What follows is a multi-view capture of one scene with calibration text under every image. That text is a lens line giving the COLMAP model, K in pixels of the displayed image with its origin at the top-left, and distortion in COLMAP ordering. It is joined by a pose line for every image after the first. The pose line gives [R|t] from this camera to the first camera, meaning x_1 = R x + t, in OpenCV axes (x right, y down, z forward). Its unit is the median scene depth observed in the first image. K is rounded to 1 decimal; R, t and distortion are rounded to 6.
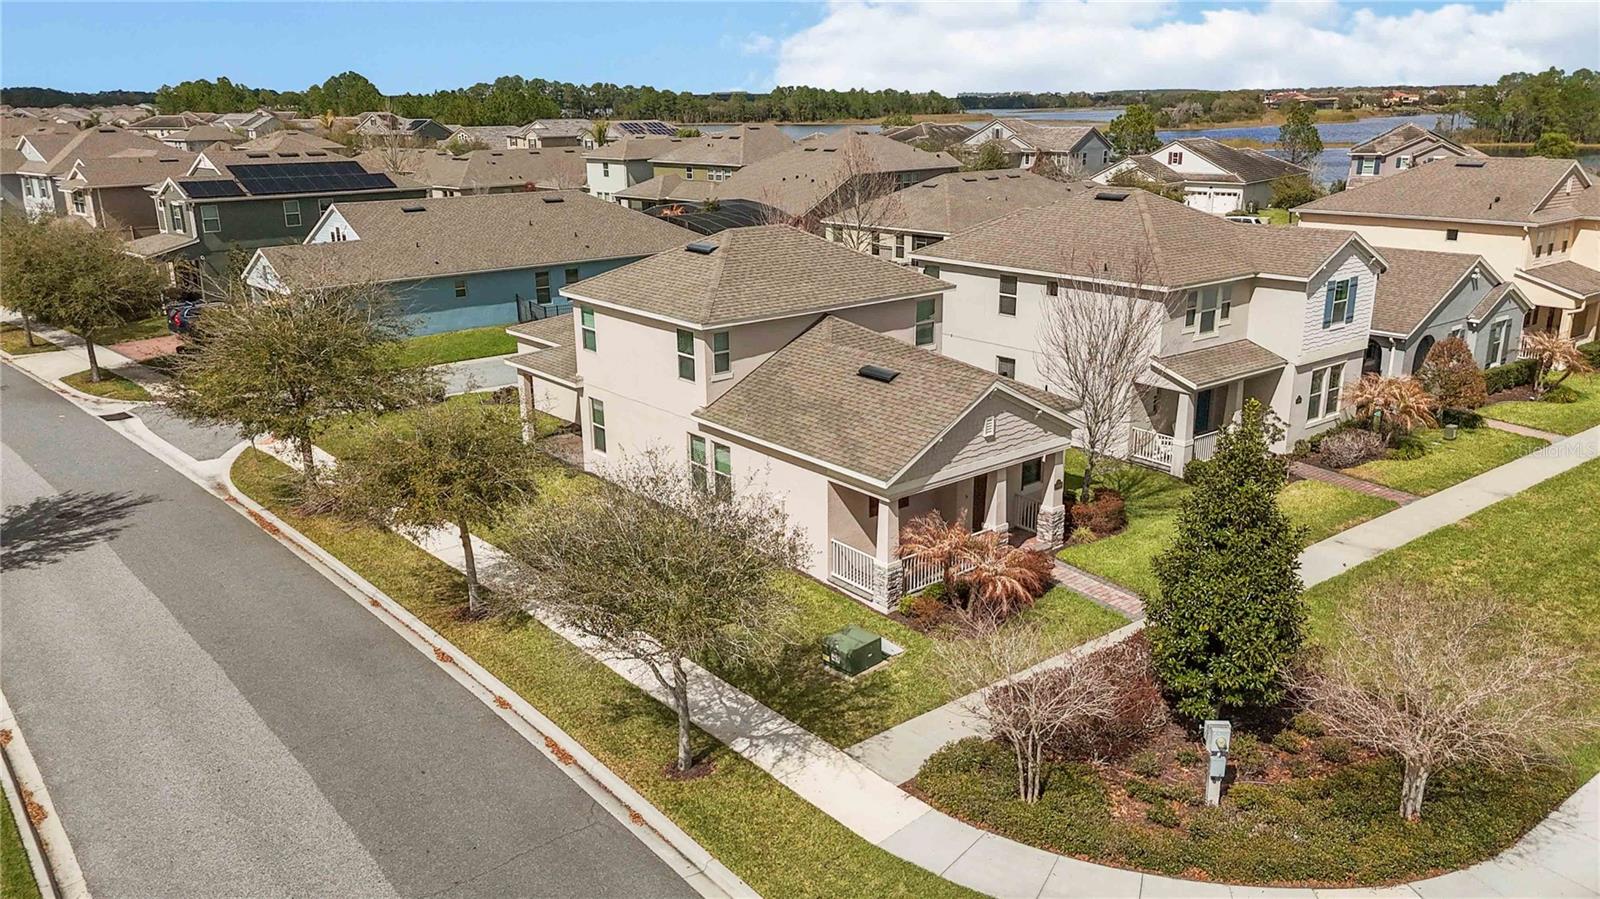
lens RADIAL K [[1179.4, 0, 802.6], [0, 1179.4, 458.9], [0, 0, 1]] dist [0.057248, -0.043865]
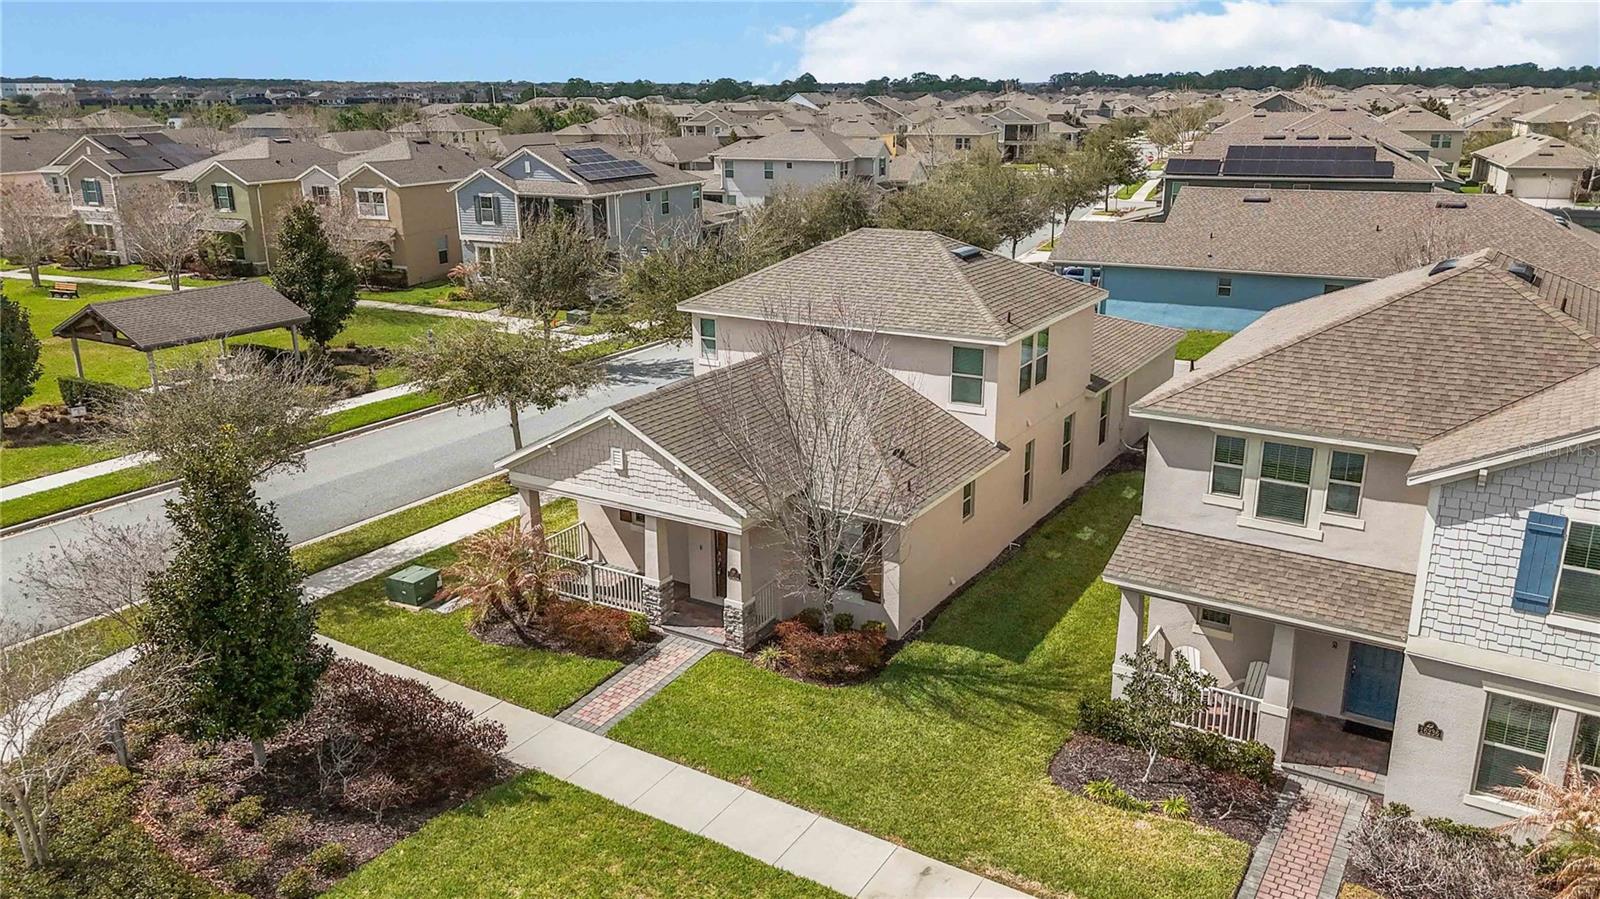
lens RADIAL K [[1179.4, 0, 803.0], [0, 1179.4, 443.2], [0, 0, 1]] dist [0.057248, -0.043865]
pose [[0.321834, 0.278351, -0.904955, 0.738326], [-0.270392, 0.943023, 0.193899, -0.182899], [0.907365, 0.182289, 0.378760, 0.568863]]
